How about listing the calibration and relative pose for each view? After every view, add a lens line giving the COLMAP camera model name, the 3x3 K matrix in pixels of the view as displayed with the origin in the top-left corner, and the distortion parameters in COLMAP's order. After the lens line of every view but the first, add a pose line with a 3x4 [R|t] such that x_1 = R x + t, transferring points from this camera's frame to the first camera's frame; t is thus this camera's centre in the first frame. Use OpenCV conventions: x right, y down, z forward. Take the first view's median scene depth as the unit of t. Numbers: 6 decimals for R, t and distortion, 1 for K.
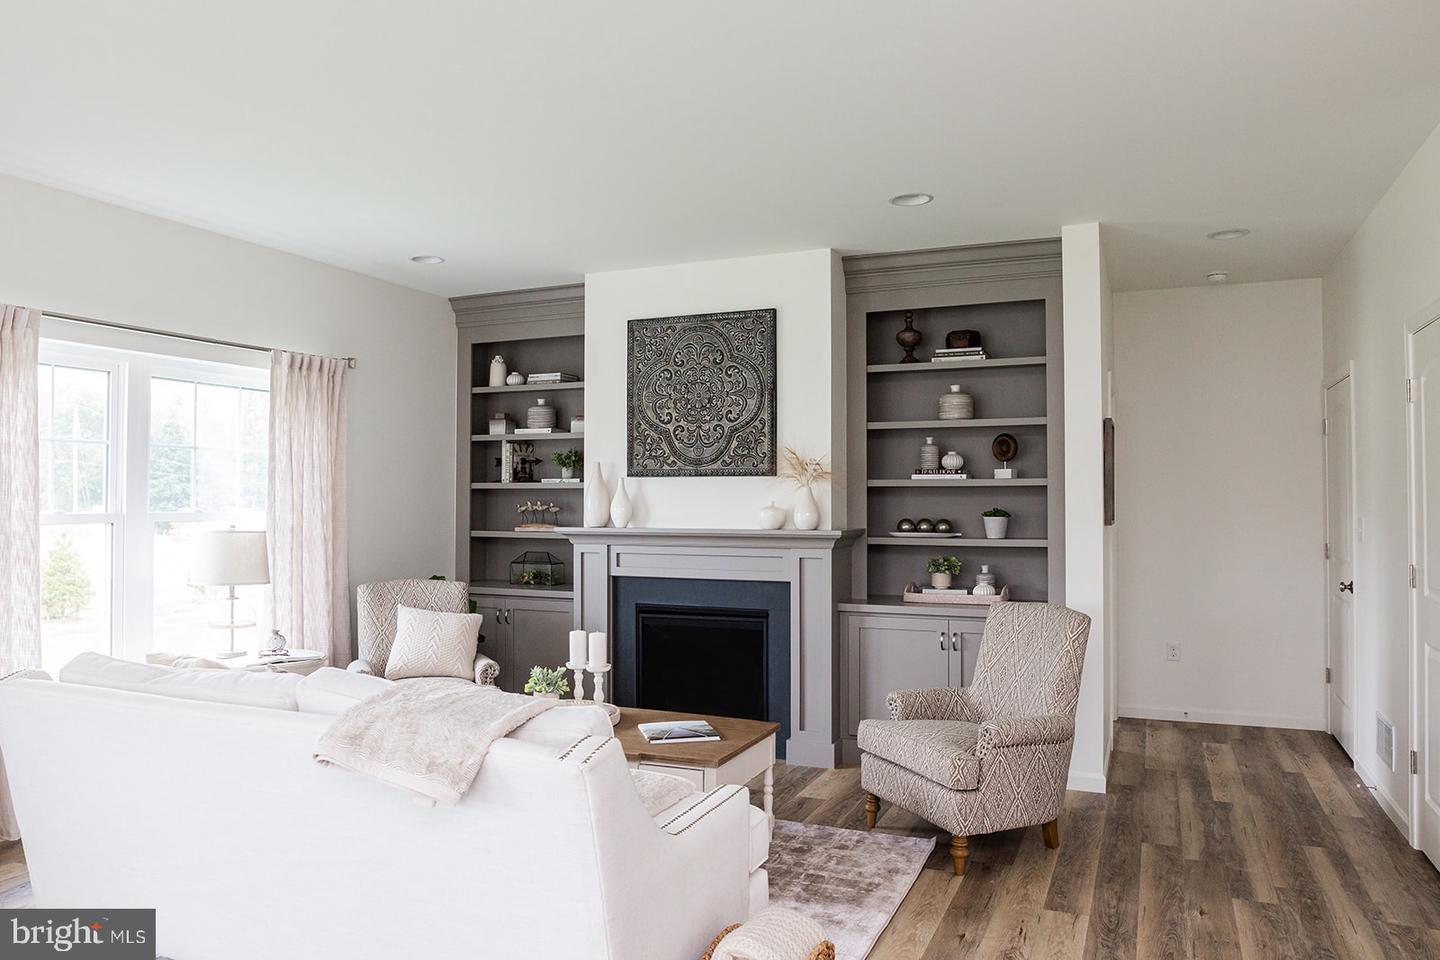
lens RADIAL K [[999.5, 0, 720.0], [0, 999.5, 480.0], [0, 0, 1]] dist [-0.058438, -0.001220]
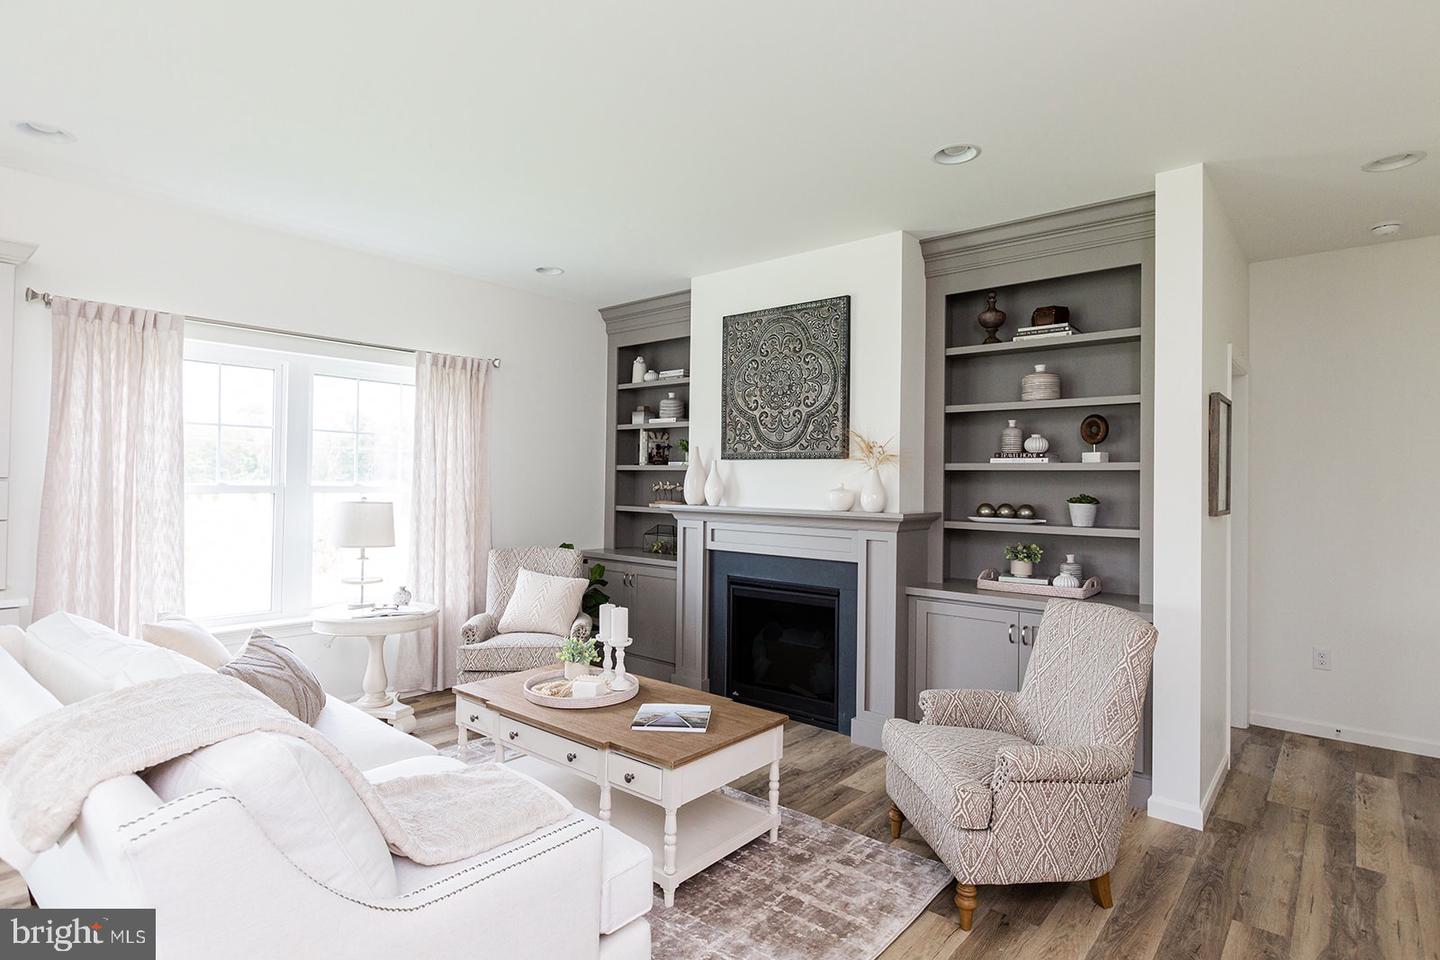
lens RADIAL K [[748.2, 0, 717.5], [0, 748.2, 473.4], [0, 0, 1]] dist [-0.002495, -0.000012]
pose [[0.957365, 0.010198, -0.288702, 0.149506], [-0.008410, 0.999937, 0.007431, 0.006253], [0.288760, -0.004686, 0.957390, 0.224920]]
